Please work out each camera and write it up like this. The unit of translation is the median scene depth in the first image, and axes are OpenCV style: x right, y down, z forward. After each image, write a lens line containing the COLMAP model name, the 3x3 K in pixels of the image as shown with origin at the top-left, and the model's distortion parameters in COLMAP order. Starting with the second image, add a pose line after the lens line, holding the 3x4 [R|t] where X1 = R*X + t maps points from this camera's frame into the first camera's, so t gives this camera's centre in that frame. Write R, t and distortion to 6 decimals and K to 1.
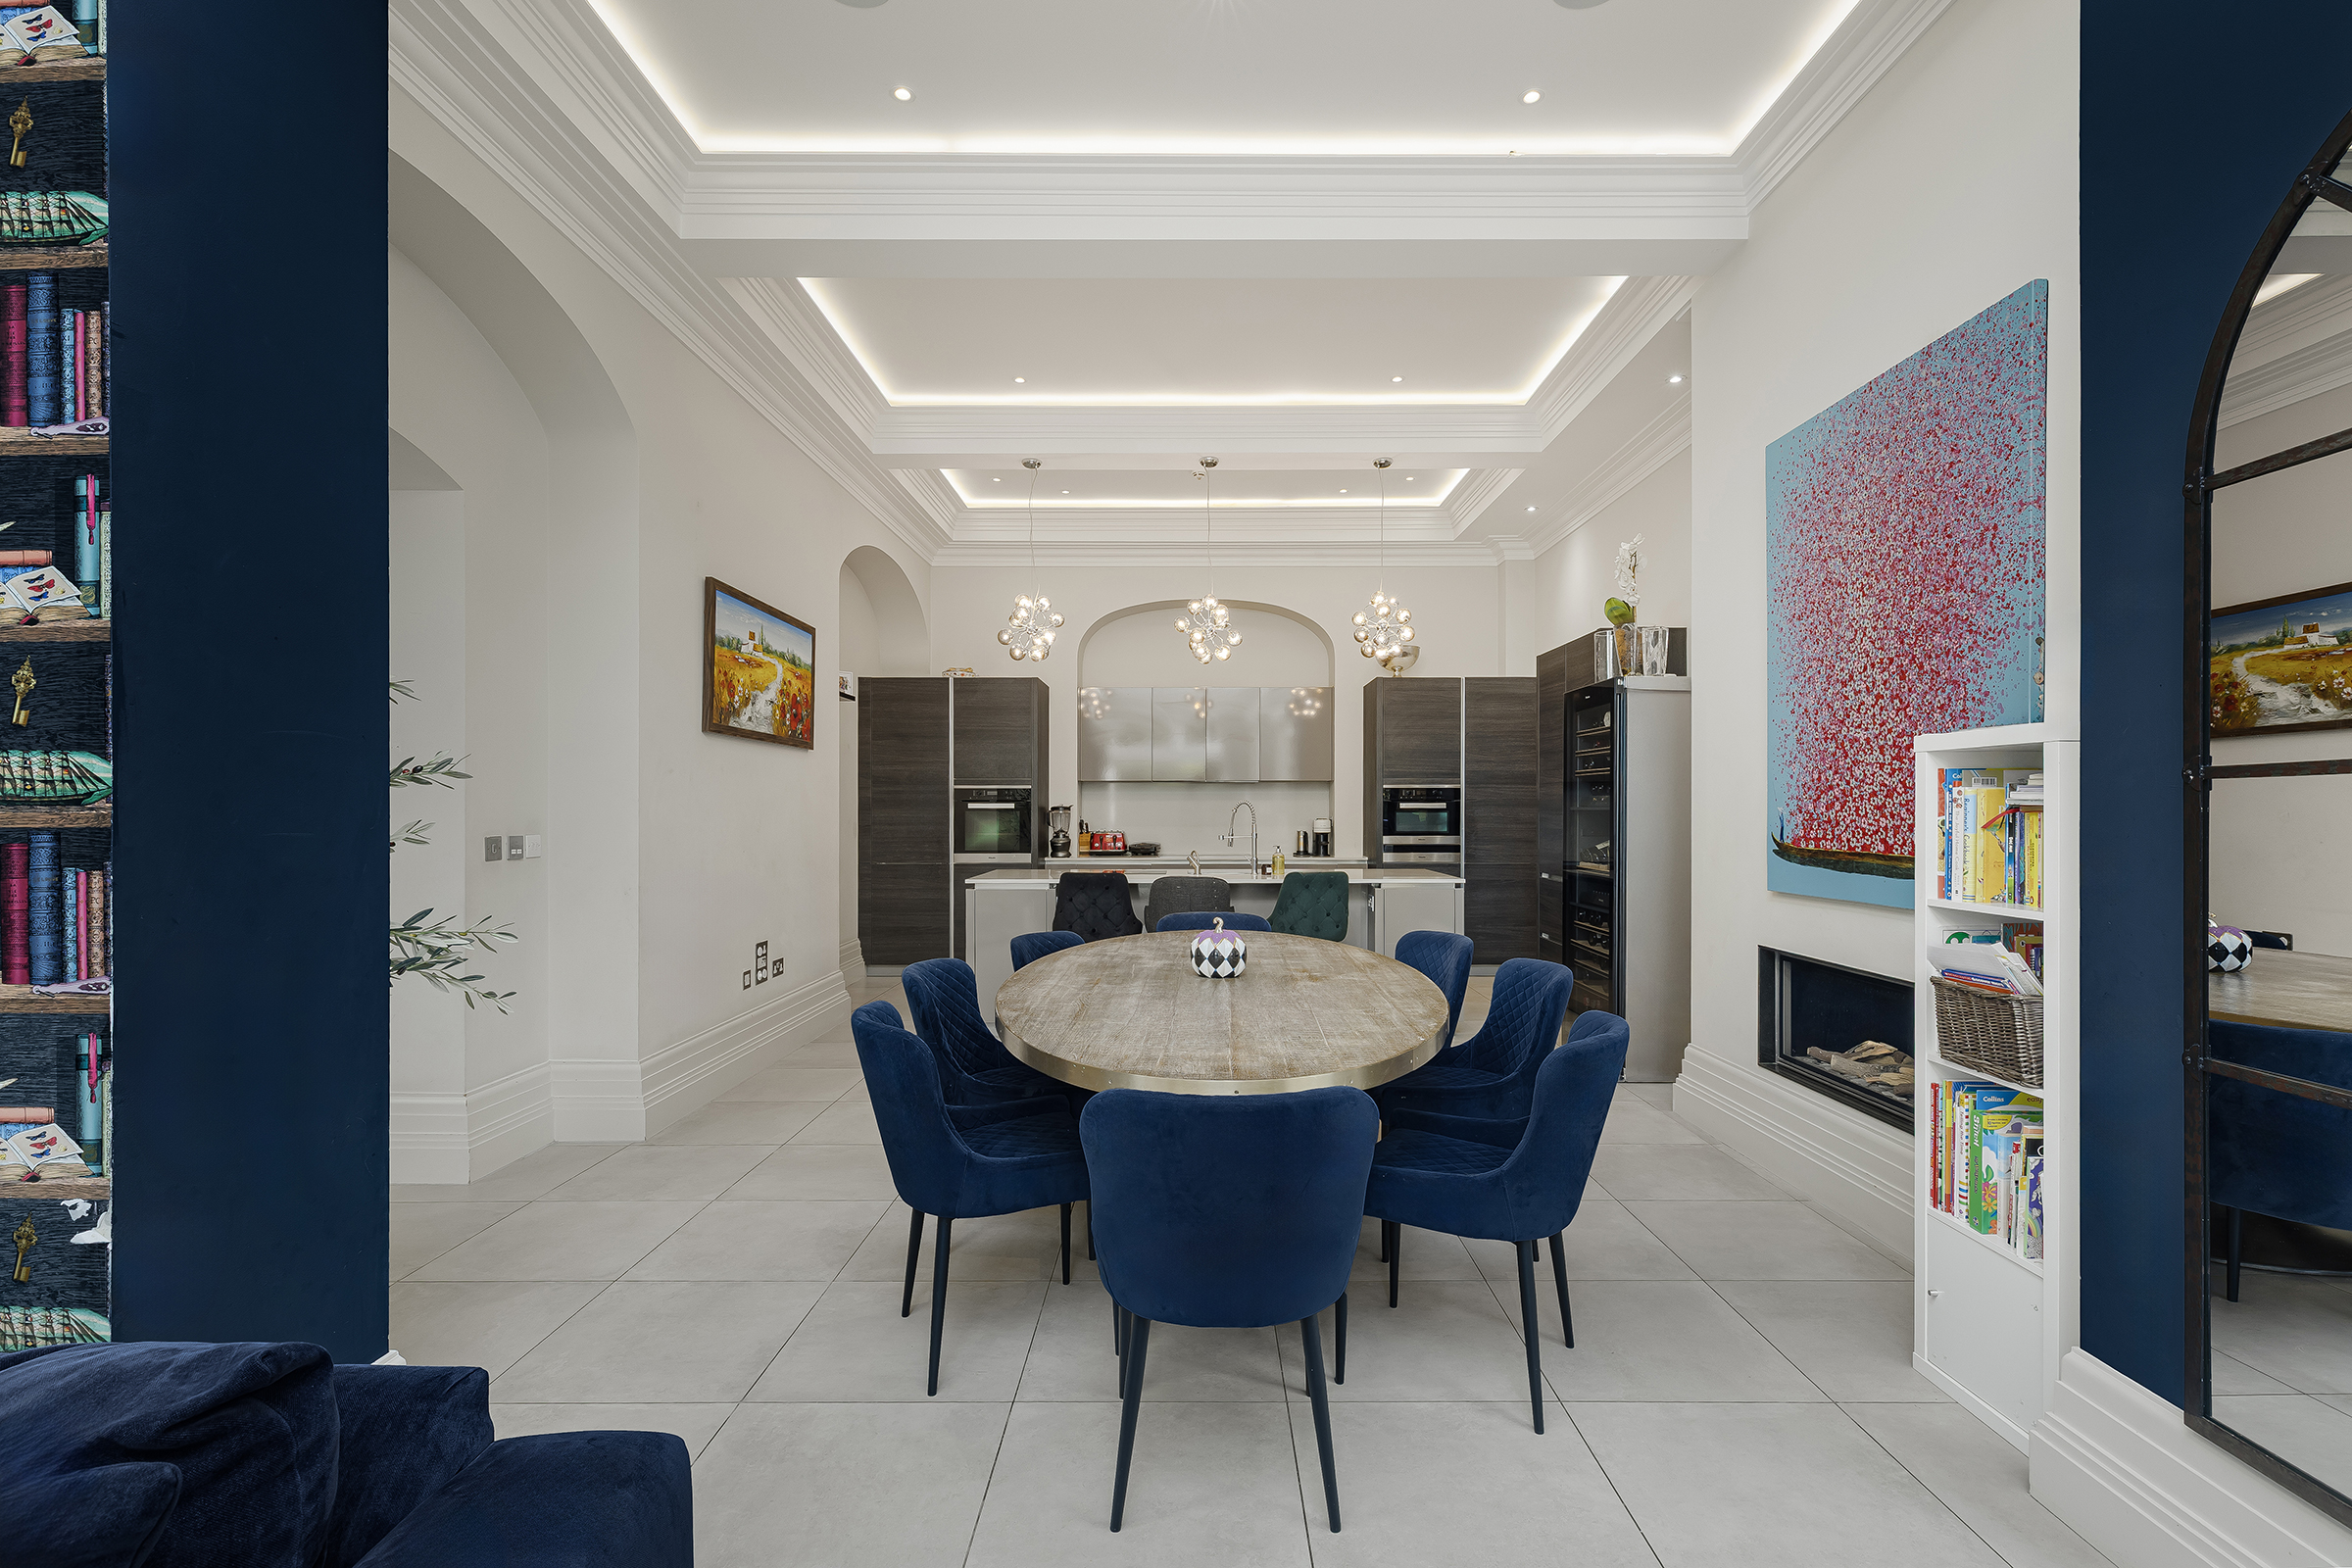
lens RADIAL K [[1122.8, 0, 1191.8], [0, 1122.8, 795.3], [0, 0, 1]] dist [0.002720, 0.001036]
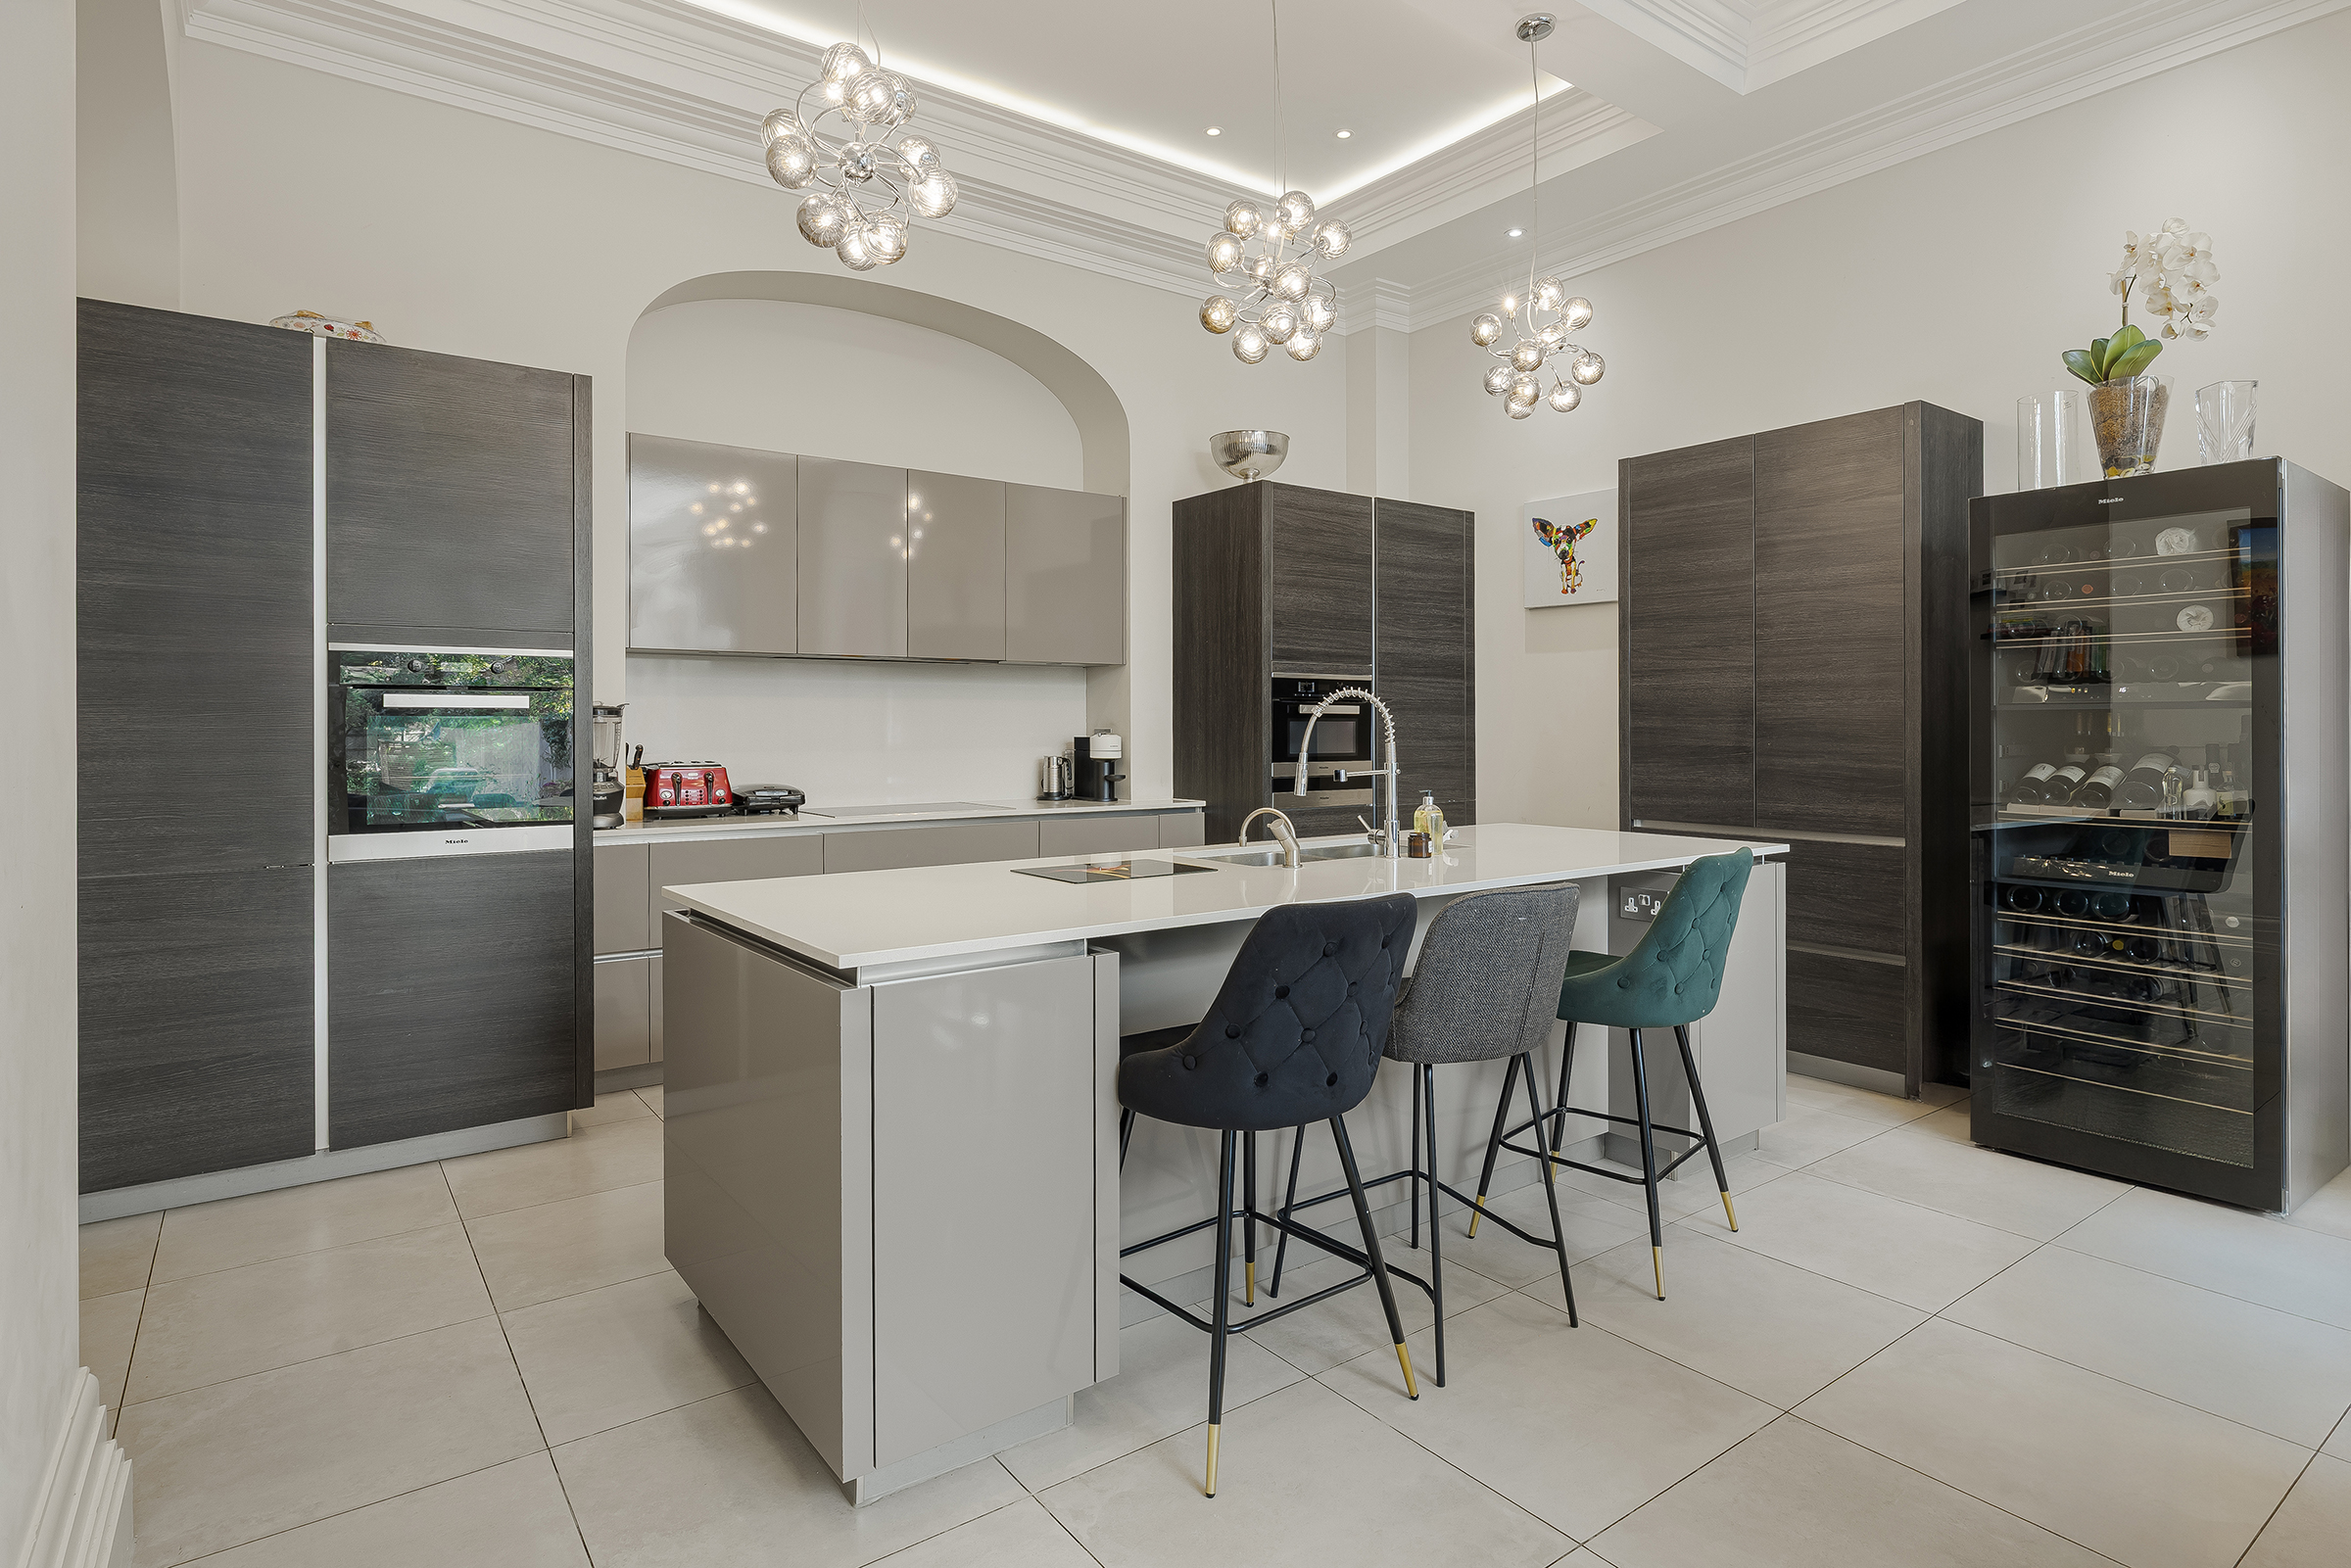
lens RADIAL K [[1198.1, 0, 1147.1], [0, 1198.1, 719.4], [0, 0, 1]] dist [0.004214, 0.000231]
pose [[0.787955, 0.003572, 0.615722, -0.546552], [-0.006257, 0.999978, 0.002206, 0.029489], [-0.615701, -0.005591, 0.787960, 1.234471]]
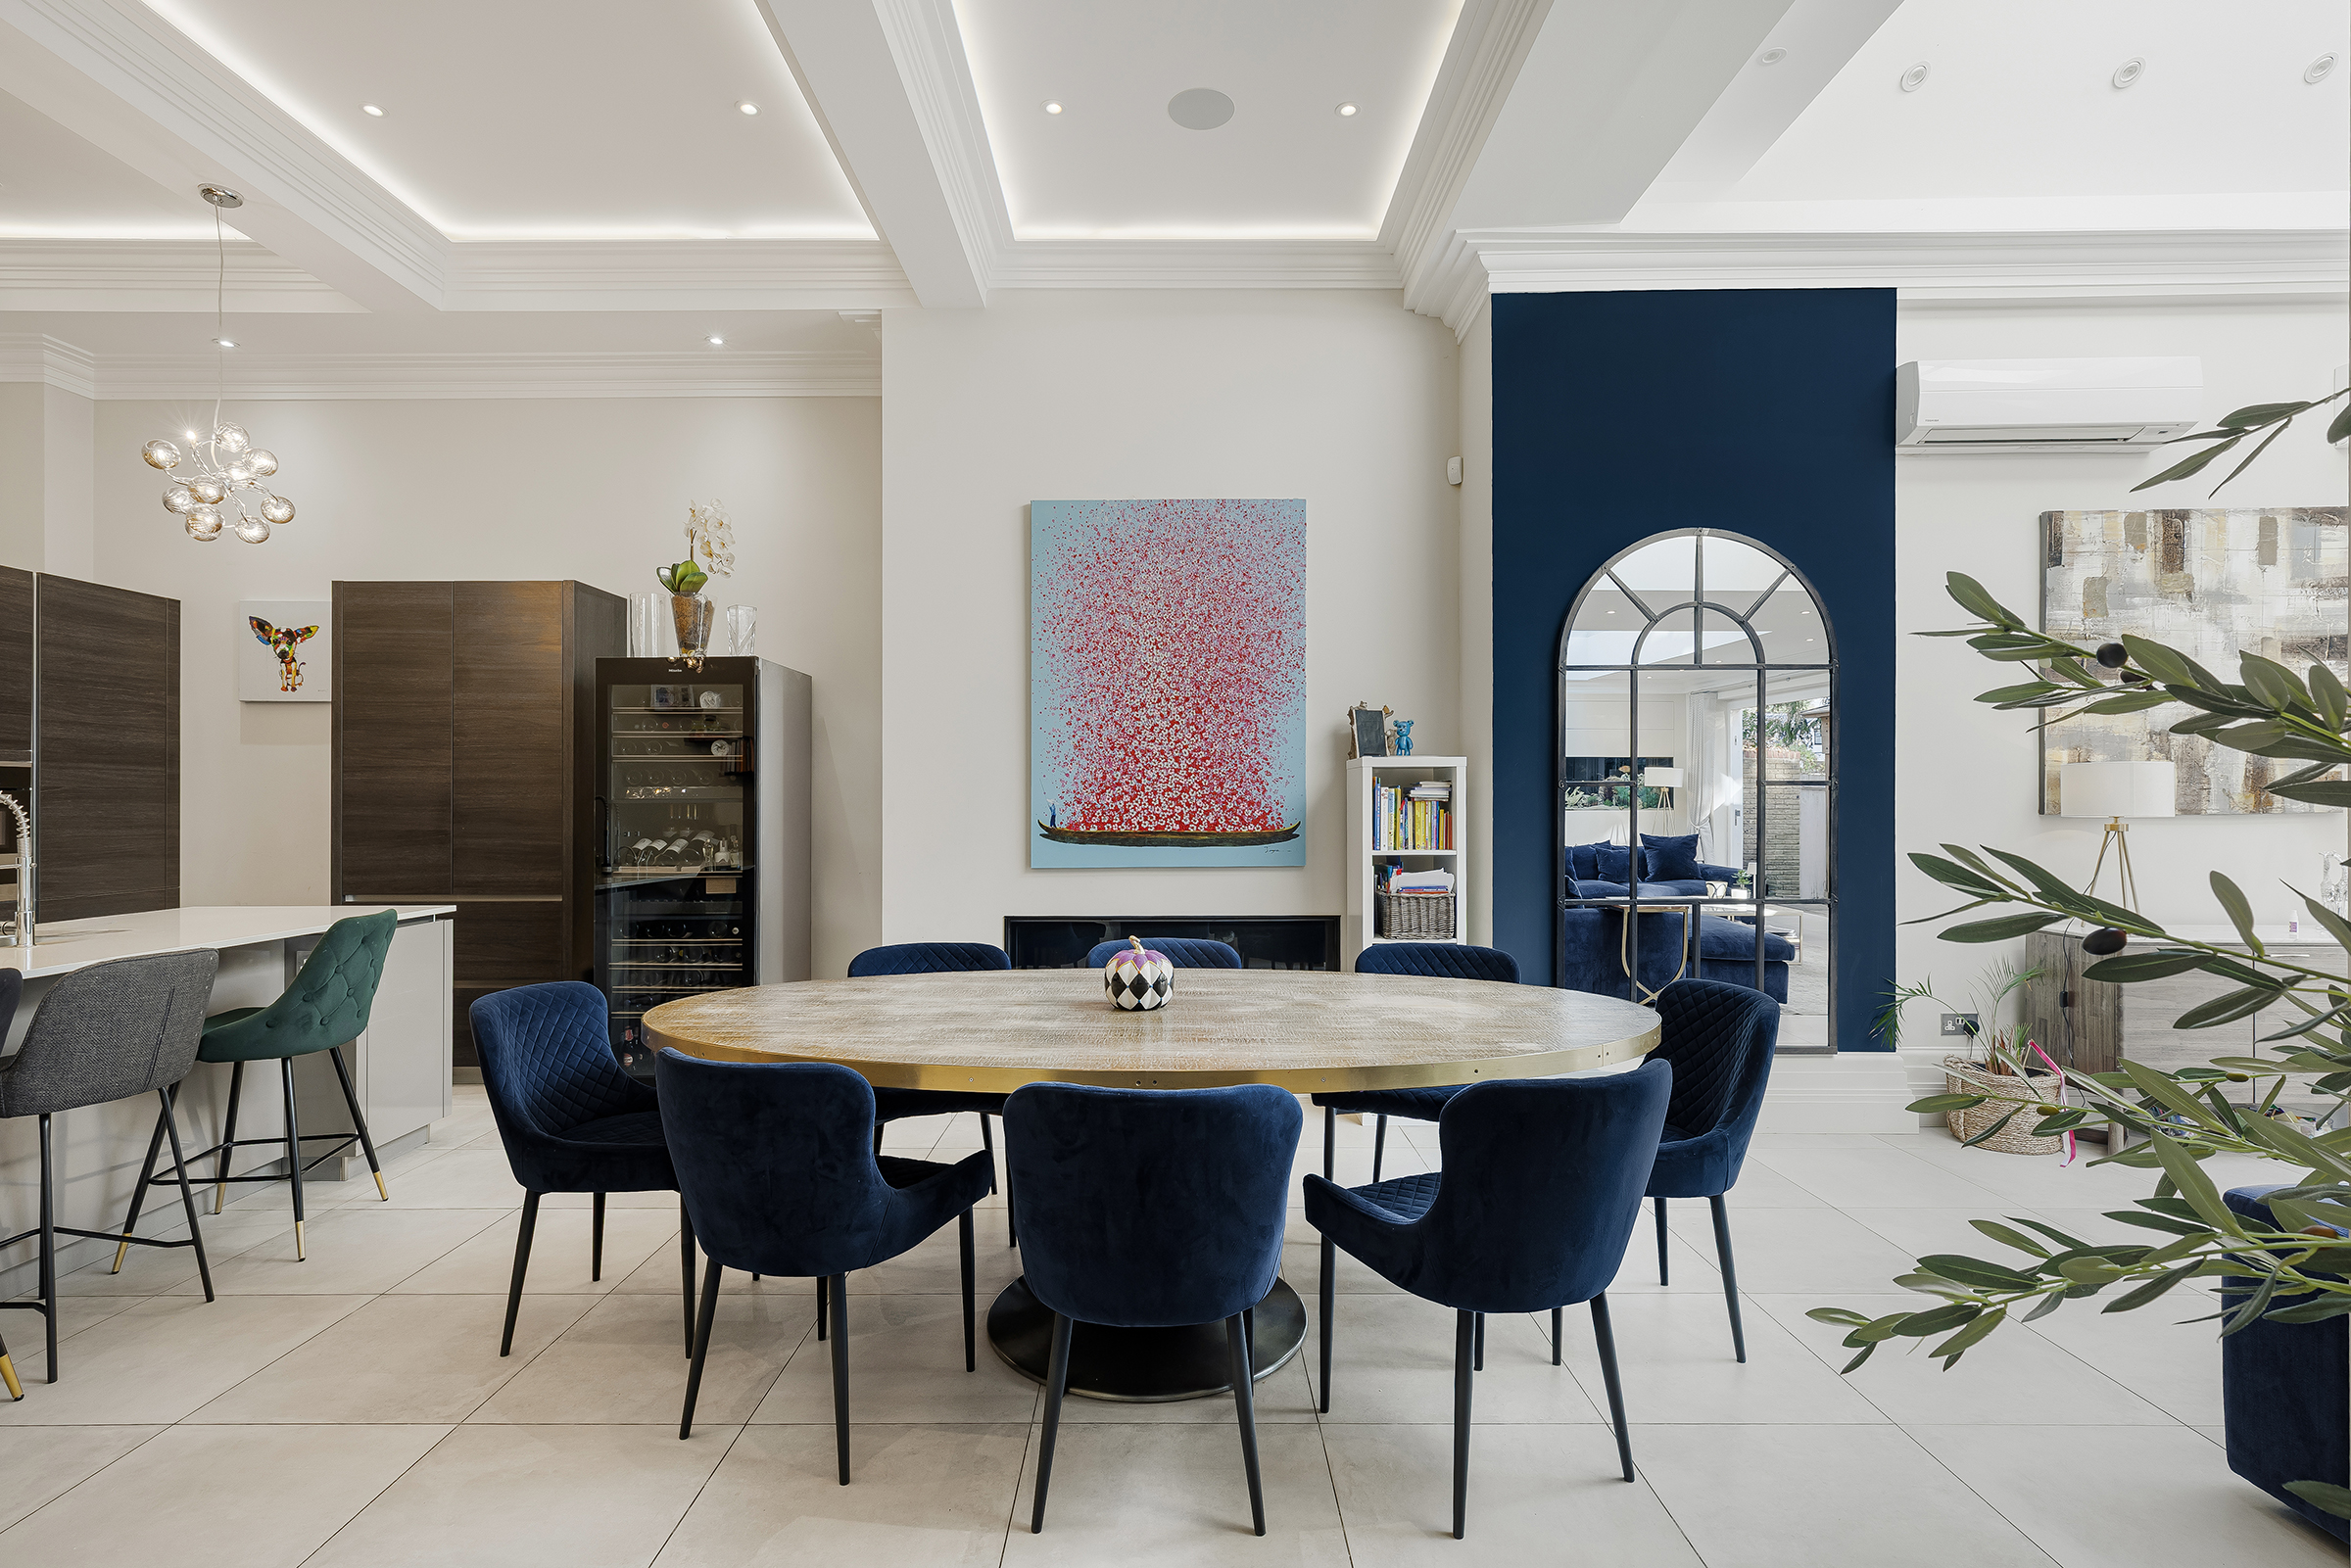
lens RADIAL K [[1122.2, 0, 1169.6], [0, 1122.2, 791.9], [0, 0, 1]] dist [0.002720, 0.001036]
pose [[-0.040012, 0.007786, 0.999169, -0.760630], [-0.008691, 0.999929, -0.008140, 0.012237], [-0.999161, -0.009010, -0.039941, 0.979586]]
